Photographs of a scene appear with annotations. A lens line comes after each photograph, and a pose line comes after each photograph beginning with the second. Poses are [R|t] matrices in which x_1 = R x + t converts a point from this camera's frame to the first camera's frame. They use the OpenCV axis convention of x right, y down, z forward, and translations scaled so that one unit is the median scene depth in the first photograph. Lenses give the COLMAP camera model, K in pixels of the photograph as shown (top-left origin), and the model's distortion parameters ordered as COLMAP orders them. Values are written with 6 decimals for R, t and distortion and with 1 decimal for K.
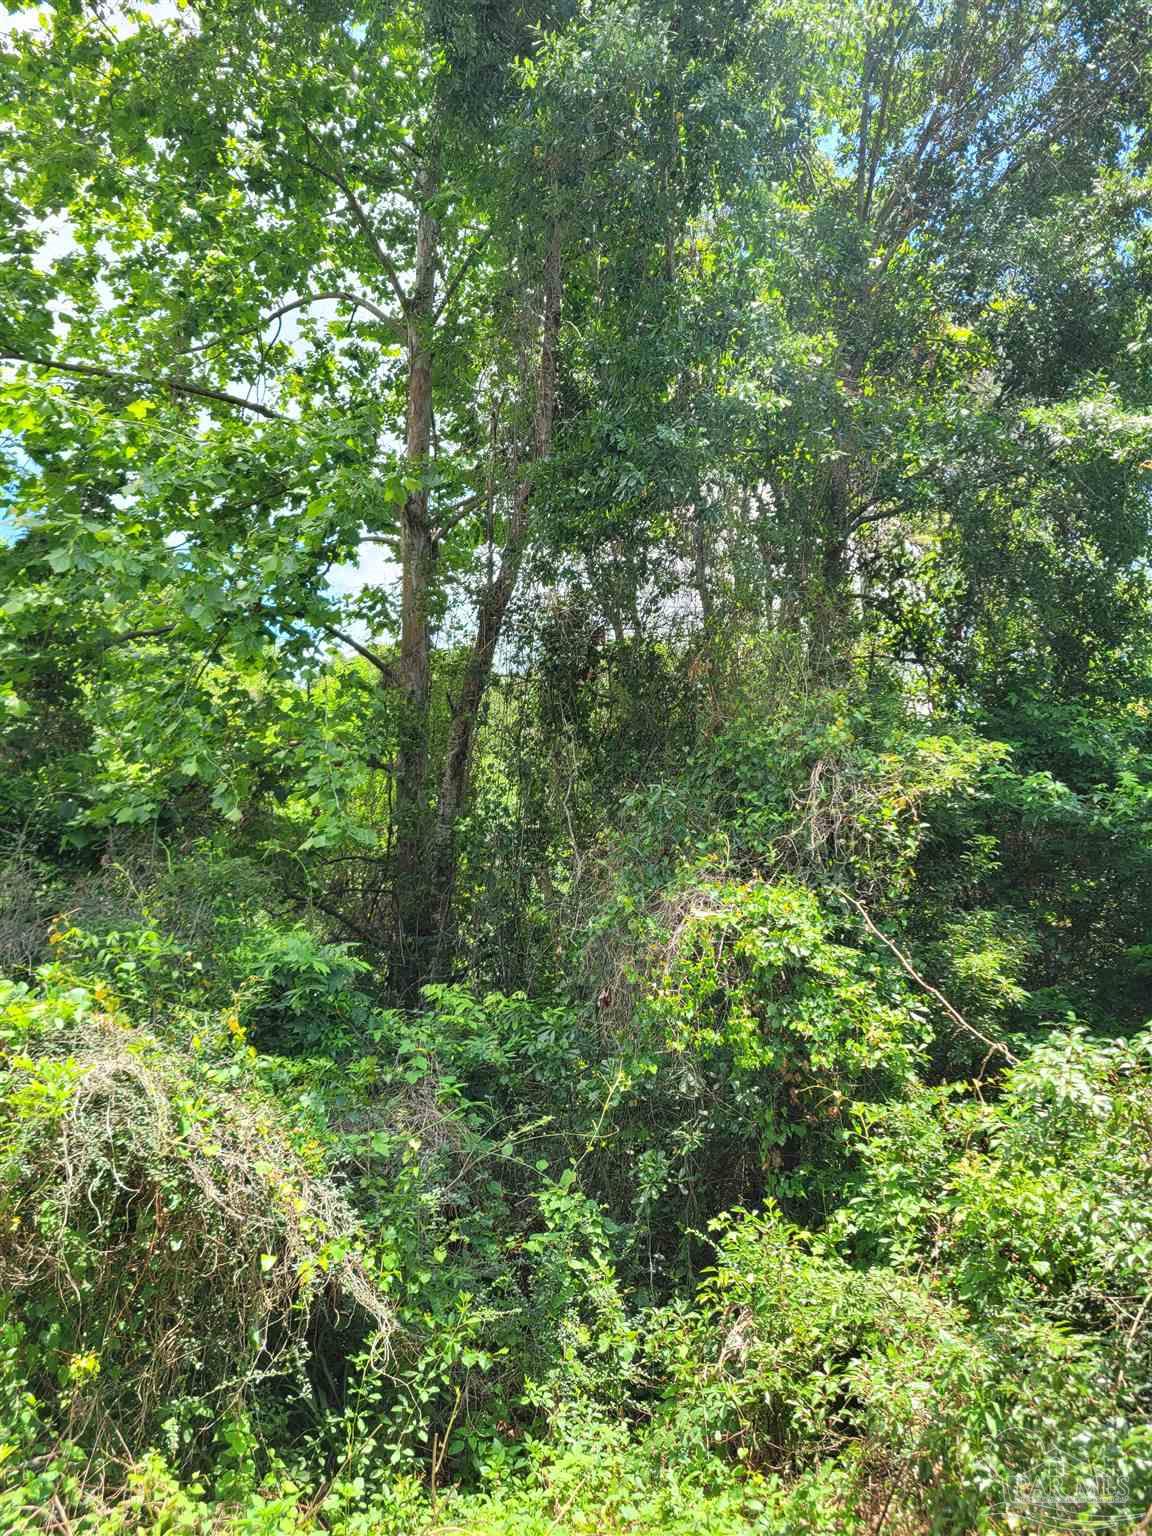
lens RADIAL K [[1159.3, 0, 576.0], [0, 1159.3, 768.0], [0, 0, 1]] dist [0.070473, -0.046828]
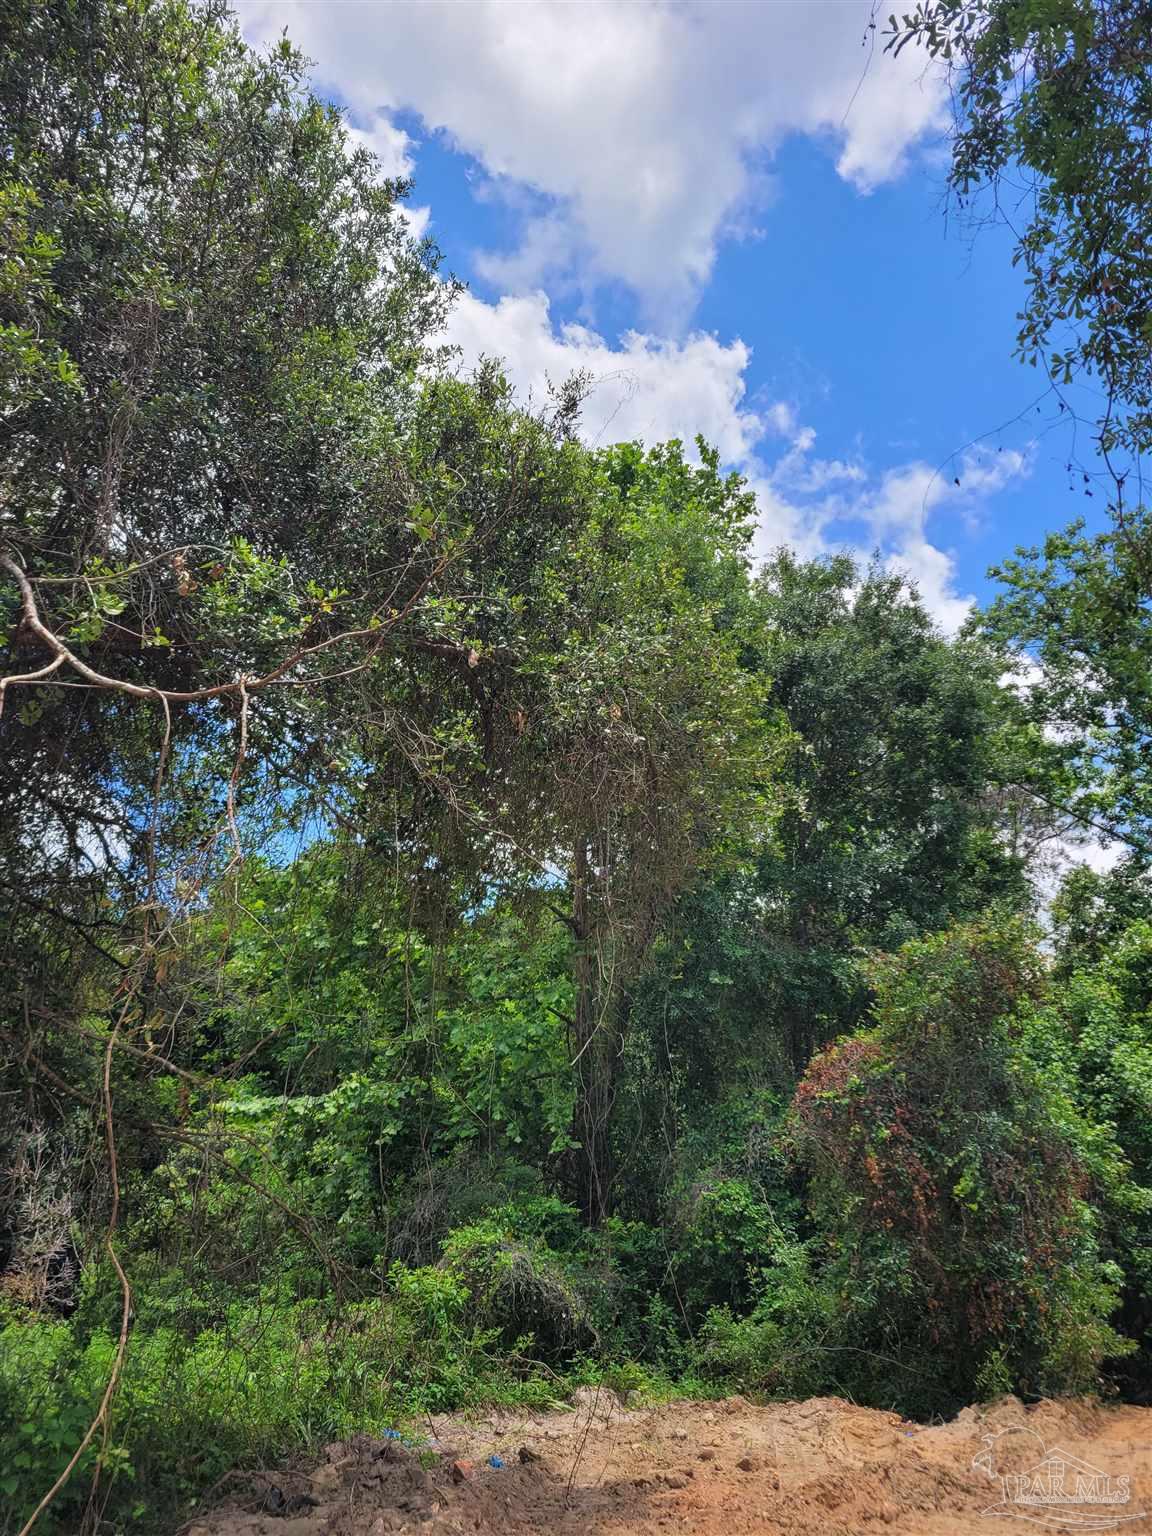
lens RADIAL K [[1159.3, 0, 576.0], [0, 1159.3, 768.0], [0, 0, 1]] dist [0.070473, -0.046828]
pose [[0.990368, -0.060074, -0.124745, 0.220799], [0.042422, 0.989296, -0.139621, -0.506781], [0.131798, 0.132984, 0.982316, -1.917063]]
